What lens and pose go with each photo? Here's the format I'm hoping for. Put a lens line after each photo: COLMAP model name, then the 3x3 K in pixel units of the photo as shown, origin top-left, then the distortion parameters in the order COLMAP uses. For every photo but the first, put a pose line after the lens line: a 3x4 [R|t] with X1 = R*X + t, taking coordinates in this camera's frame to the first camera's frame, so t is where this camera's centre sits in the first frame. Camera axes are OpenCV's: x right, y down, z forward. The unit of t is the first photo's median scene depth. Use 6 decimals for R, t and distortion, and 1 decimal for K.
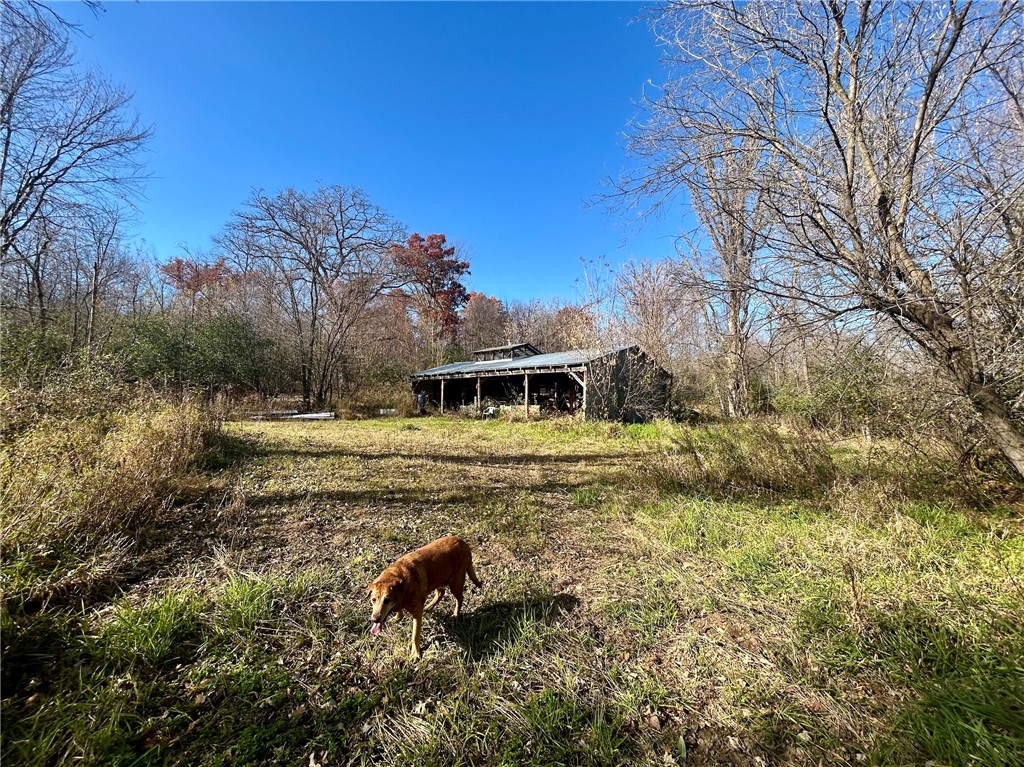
lens RADIAL K [[409.6, 0, 506.0], [0, 409.6, 382.8], [0, 0, 1]] dist [0.000093, -0.000424]
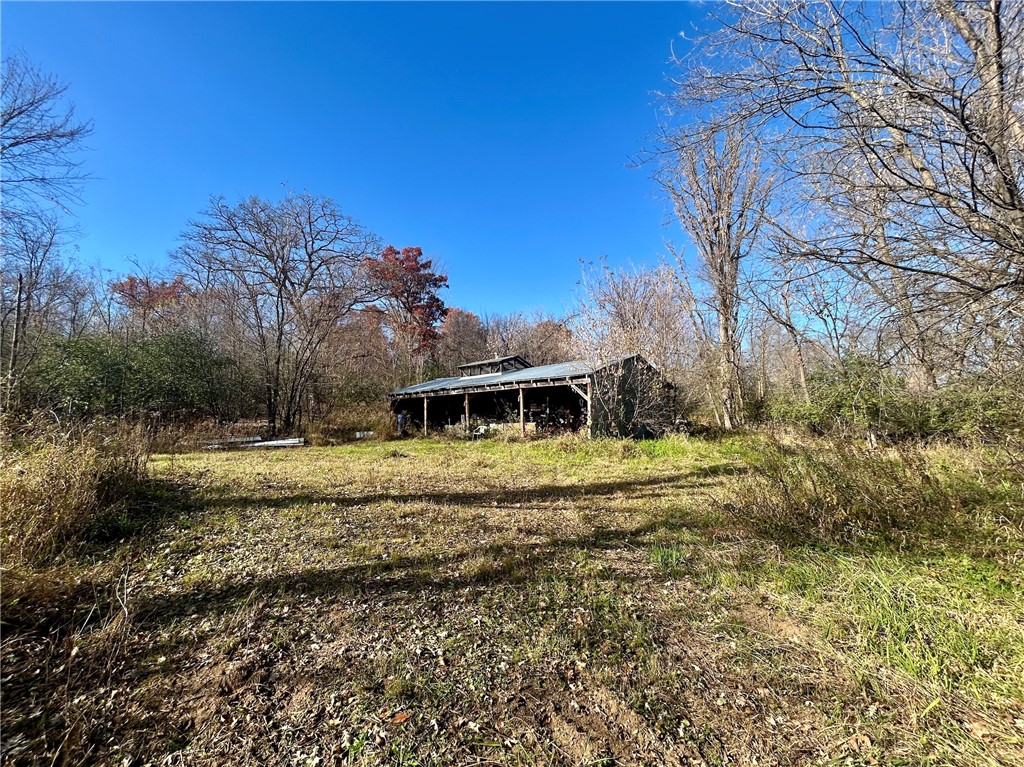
lens RADIAL K [[409.6, 0, 506.0], [0, 409.6, 382.8], [0, 0, 1]] dist [0.000093, -0.000424]
pose [[0.997885, -0.026221, 0.059488, -0.033725], [0.028584, 0.998821, -0.039231, 0.000702], [-0.058389, 0.040849, 0.997458, 0.089551]]
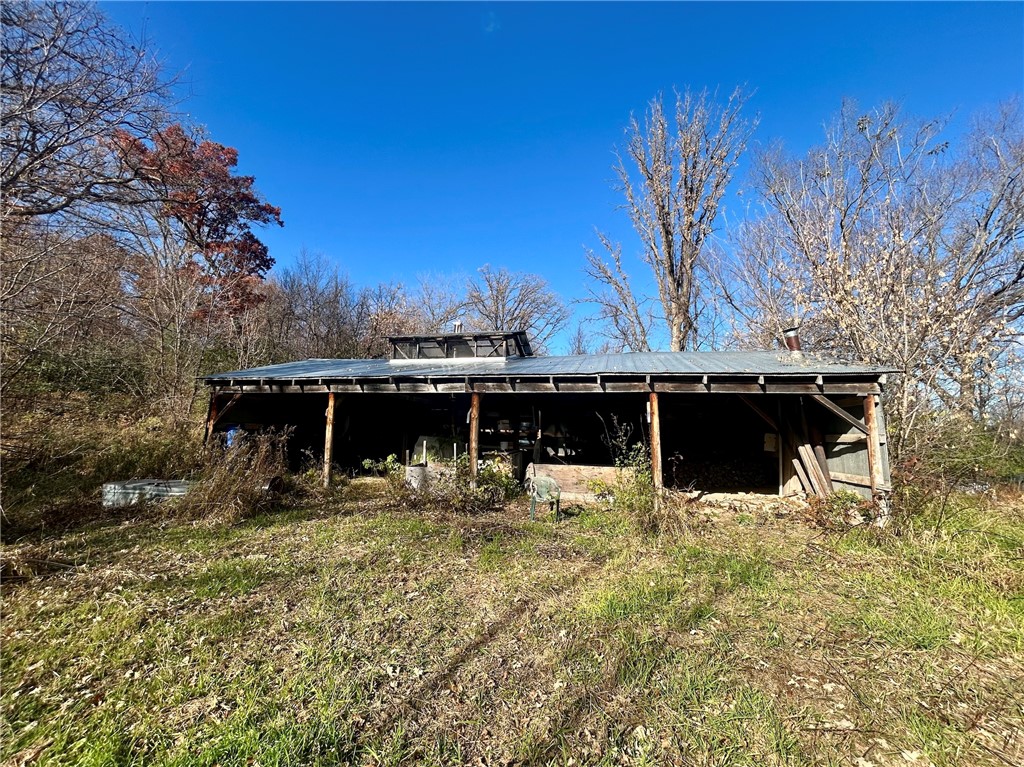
lens RADIAL K [[409.6, 0, 506.0], [0, 409.6, 382.8], [0, 0, 1]] dist [0.000093, -0.000424]
pose [[0.843784, 0.070670, 0.532009, -0.256496], [-0.040656, 0.996861, -0.067938, 0.000999], [-0.535140, 0.035696, 0.844009, 0.682119]]
